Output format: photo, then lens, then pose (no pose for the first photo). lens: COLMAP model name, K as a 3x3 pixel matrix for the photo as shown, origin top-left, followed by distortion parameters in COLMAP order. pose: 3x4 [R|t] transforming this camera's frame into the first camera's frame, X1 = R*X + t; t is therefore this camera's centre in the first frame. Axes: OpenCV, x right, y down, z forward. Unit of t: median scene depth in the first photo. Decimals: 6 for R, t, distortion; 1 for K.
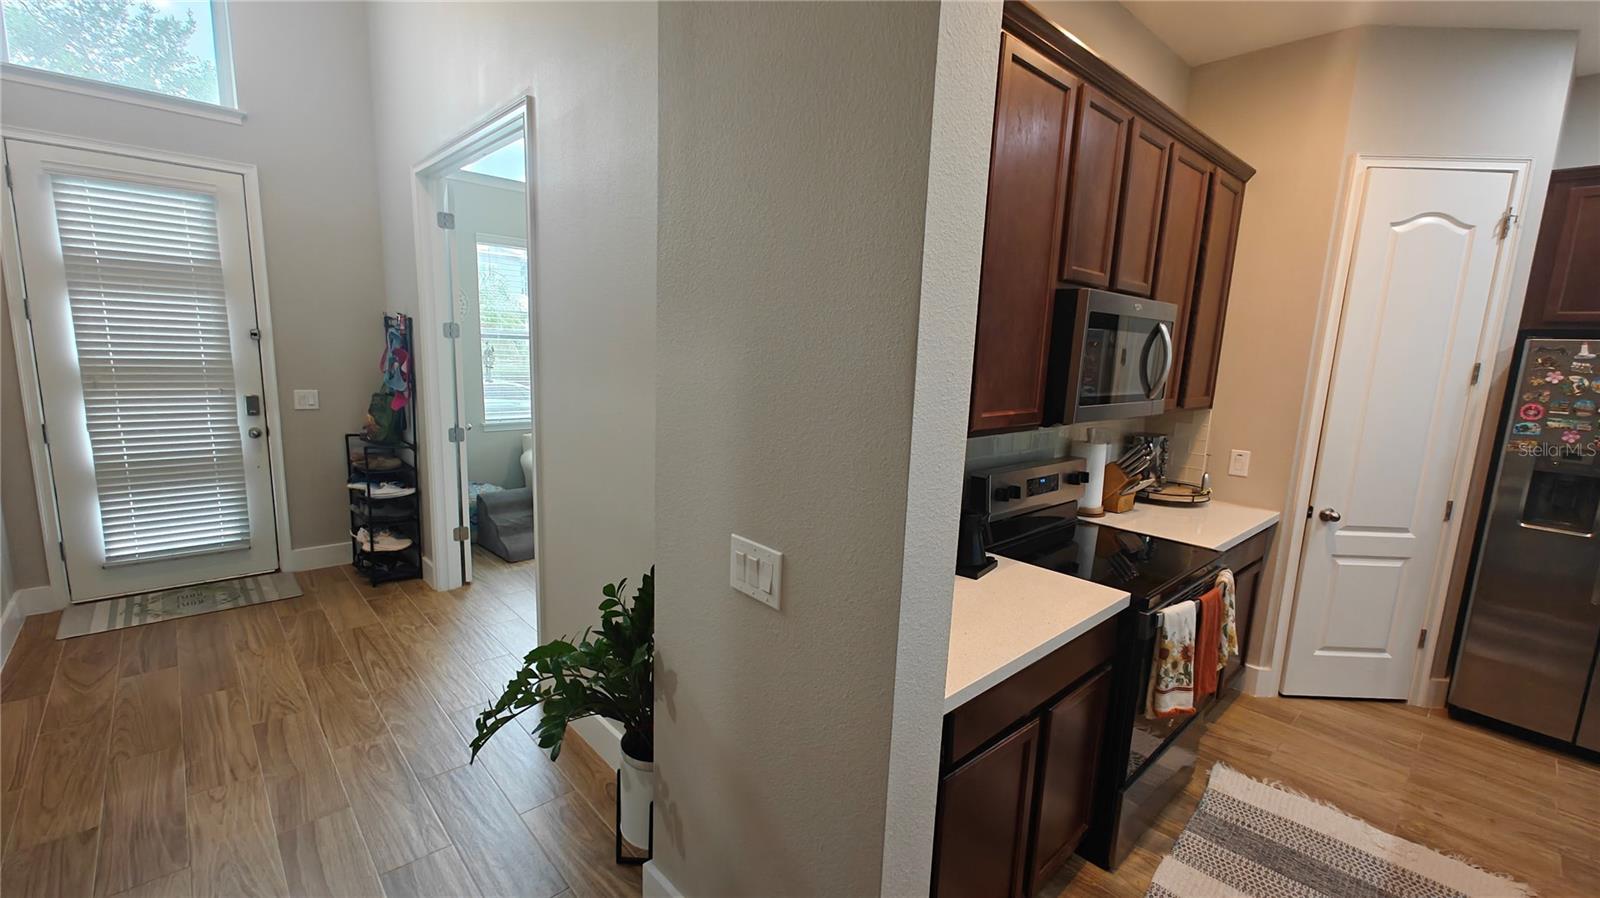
lens RADIAL K [[671.7, 0, 801.4], [0, 671.7, 454.4], [0, 0, 1]] dist [0.011072, -0.002540]
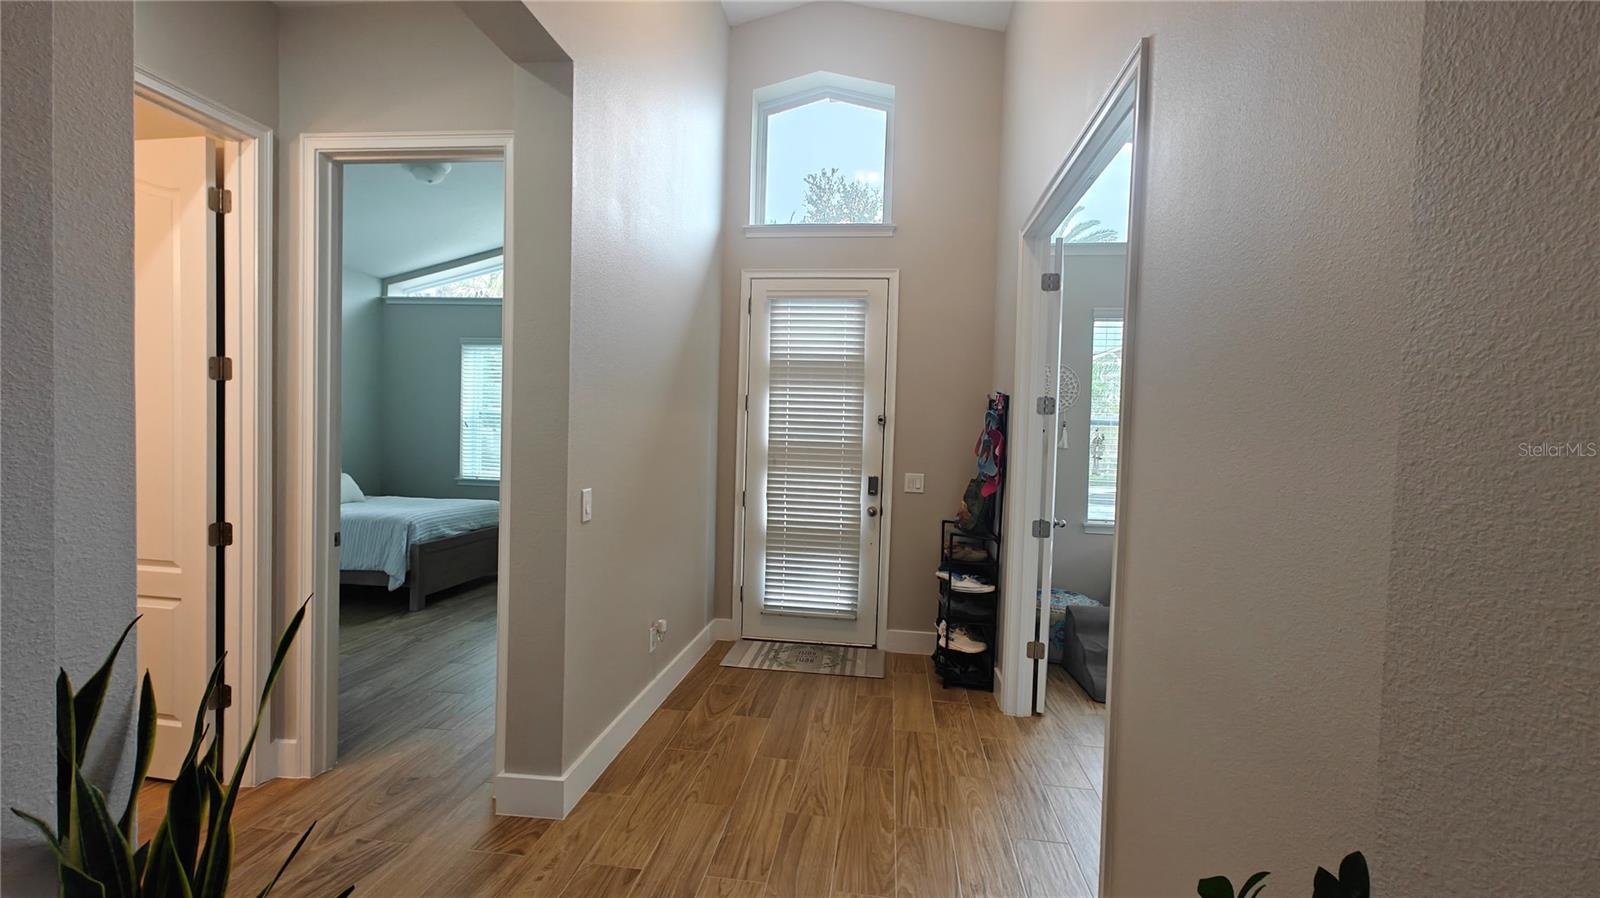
lens RADIAL K [[671.7, 0, 807.8], [0, 671.7, 460.8], [0, 0, 1]] dist [0.011072, -0.002540]
pose [[0.645301, 0.007227, -0.763894, -0.065395], [-0.130459, 0.986309, -0.100875, 0.010228], [0.752707, 0.164751, 0.637408, 0.249319]]
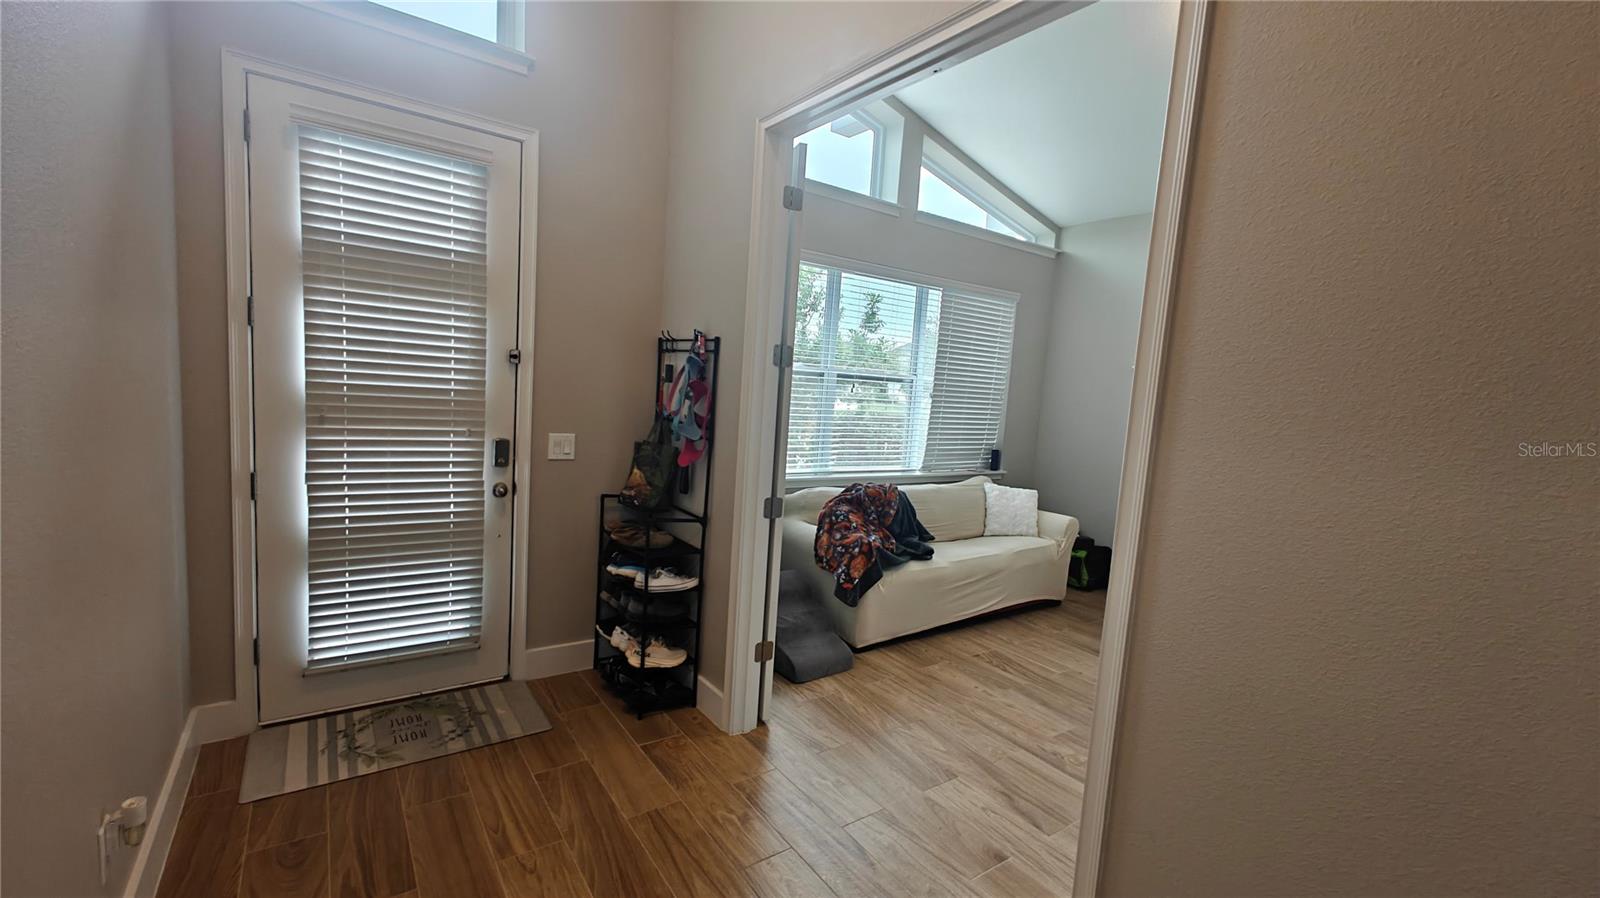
lens RADIAL K [[671.7, 0, 806.7], [0, 671.7, 457.5], [0, 0, 1]] dist [0.011072, -0.002540]
pose [[0.991043, 0.040799, -0.127157, -0.416257], [-0.049169, 0.996777, -0.063389, -0.040287], [0.124161, 0.069074, 0.989855, 0.340021]]
